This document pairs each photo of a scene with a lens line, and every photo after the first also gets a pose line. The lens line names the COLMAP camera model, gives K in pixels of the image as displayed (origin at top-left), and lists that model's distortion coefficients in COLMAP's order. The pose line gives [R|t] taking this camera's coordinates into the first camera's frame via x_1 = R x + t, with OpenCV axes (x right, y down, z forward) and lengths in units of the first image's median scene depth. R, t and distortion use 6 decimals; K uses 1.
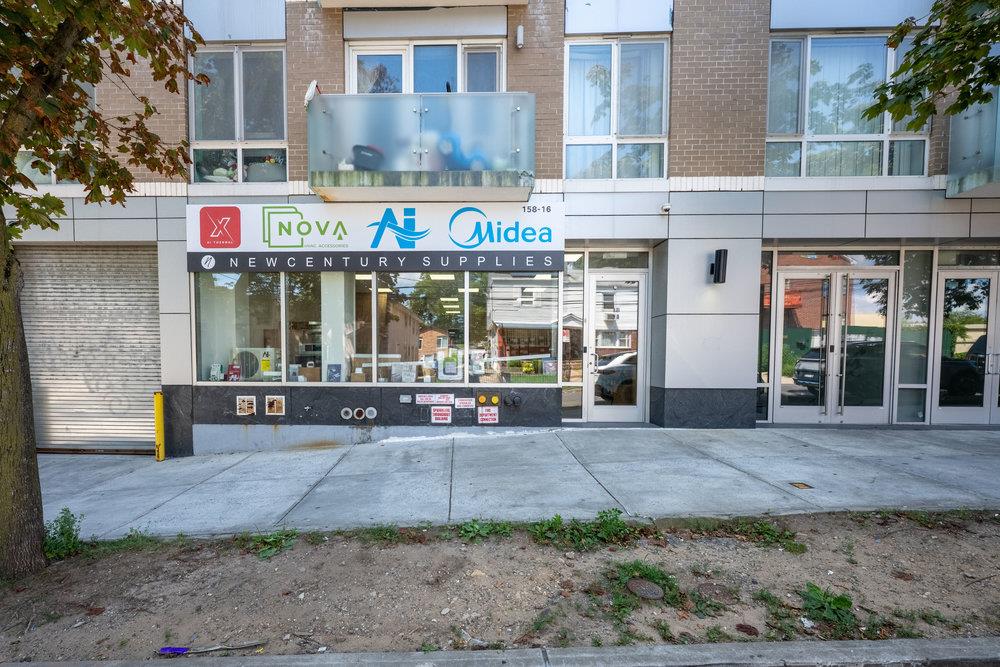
lens RADIAL K [[295.2, 0, 499.5], [0, 295.2, 327.6], [0, 0, 1]] dist [0.006542, 0.000020]
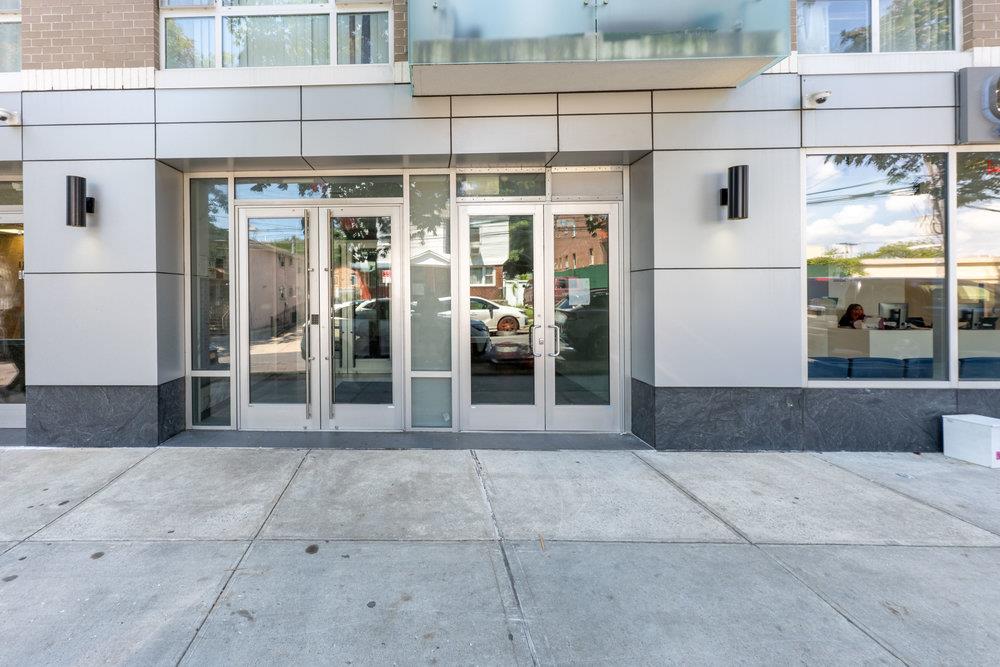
lens RADIAL K [[462.3, 0, 501.0], [0, 462.3, 297.2], [0, 0, 1]] dist [0.002042, -0.000058]
pose [[0.999783, -0.009006, -0.018774, 1.558750], [0.009135, 0.999935, 0.006810, 0.014223], [0.018712, -0.006980, 0.999801, -0.043201]]
